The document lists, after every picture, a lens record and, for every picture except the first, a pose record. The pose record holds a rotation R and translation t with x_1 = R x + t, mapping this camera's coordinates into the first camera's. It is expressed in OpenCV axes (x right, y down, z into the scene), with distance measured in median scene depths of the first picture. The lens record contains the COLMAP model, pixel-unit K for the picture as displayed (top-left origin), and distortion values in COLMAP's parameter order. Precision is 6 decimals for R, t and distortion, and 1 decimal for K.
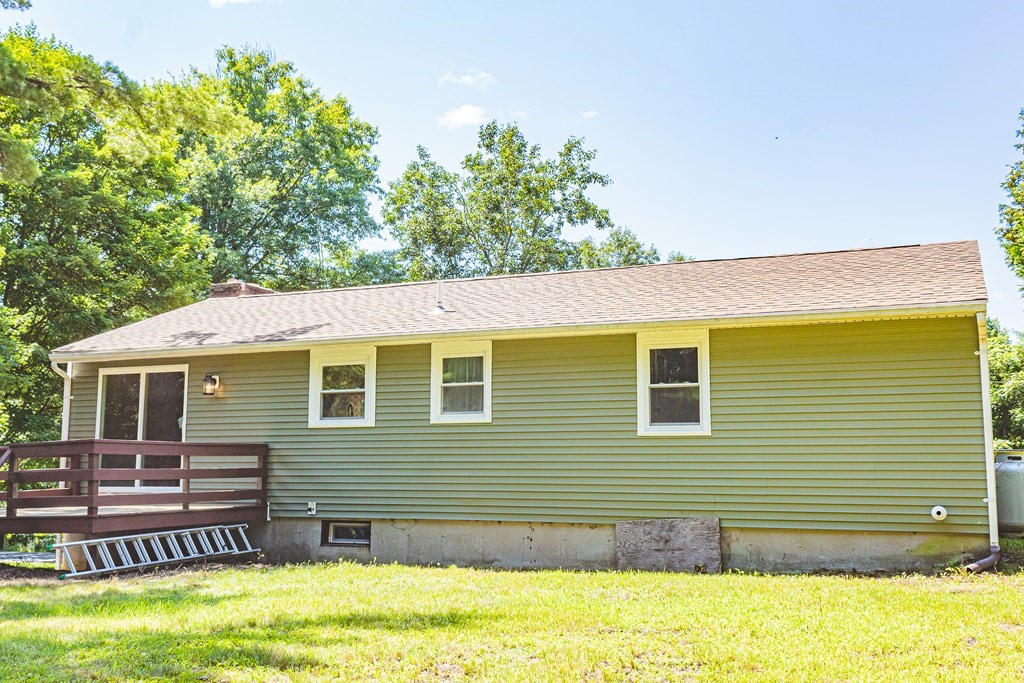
lens RADIAL K [[1088.0, 0, 513.2], [0, 1088.0, 340.8], [0, 0, 1]] dist [0.048310, 0.000000]
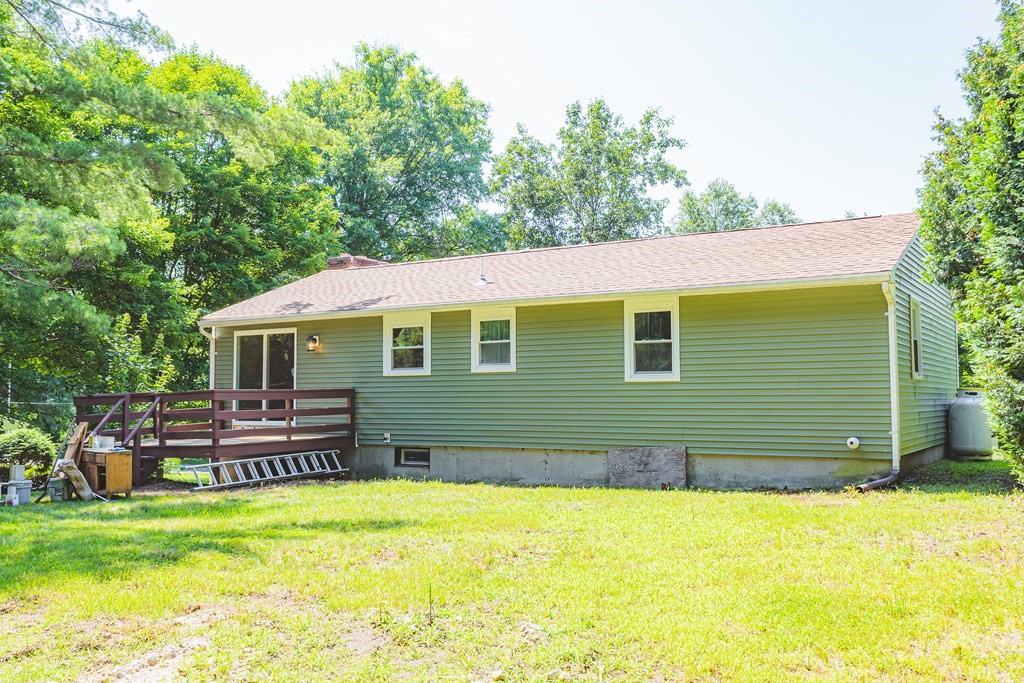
lens RADIAL K [[979.5, 0, 511.2], [0, 979.5, 346.3], [0, 0, 1]] dist [0.057356, 0.000000]
pose [[0.988792, -0.016153, -0.148425, 0.137075], [0.026689, 0.997241, 0.069272, -0.032494], [0.146896, -0.072457, 0.986495, -0.124374]]
